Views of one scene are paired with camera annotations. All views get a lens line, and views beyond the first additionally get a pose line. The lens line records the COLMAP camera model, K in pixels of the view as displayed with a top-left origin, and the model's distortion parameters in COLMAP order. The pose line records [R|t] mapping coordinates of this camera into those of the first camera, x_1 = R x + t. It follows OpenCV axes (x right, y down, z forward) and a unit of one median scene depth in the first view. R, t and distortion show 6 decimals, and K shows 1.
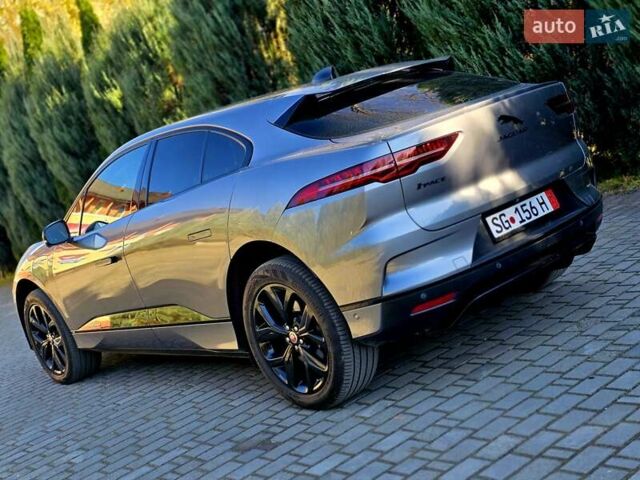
lens RADIAL K [[734.2, 0, 320.0], [0, 734.2, 240.0], [0, 0, 1]] dist [0.026422, -0.023530]
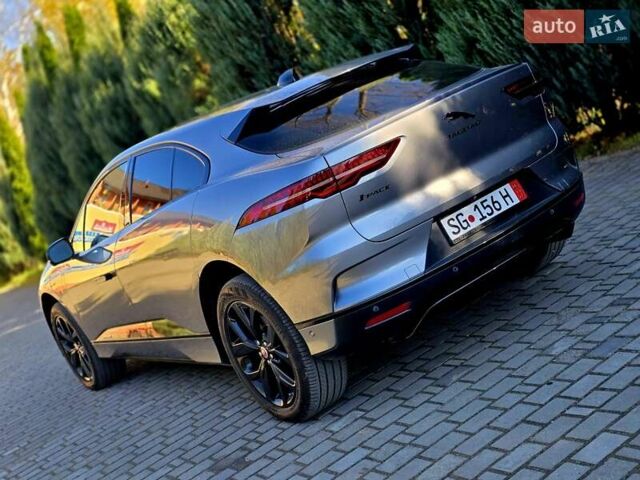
lens RADIAL K [[734.2, 0, 320.0], [0, 734.2, 240.0], [0, 0, 1]] dist [0.026422, -0.023530]
pose [[0.991935, -0.085092, -0.093936, 0.149856], [0.089586, 0.994976, 0.044699, -0.059034], [0.089661, -0.052754, 0.994574, 0.020976]]
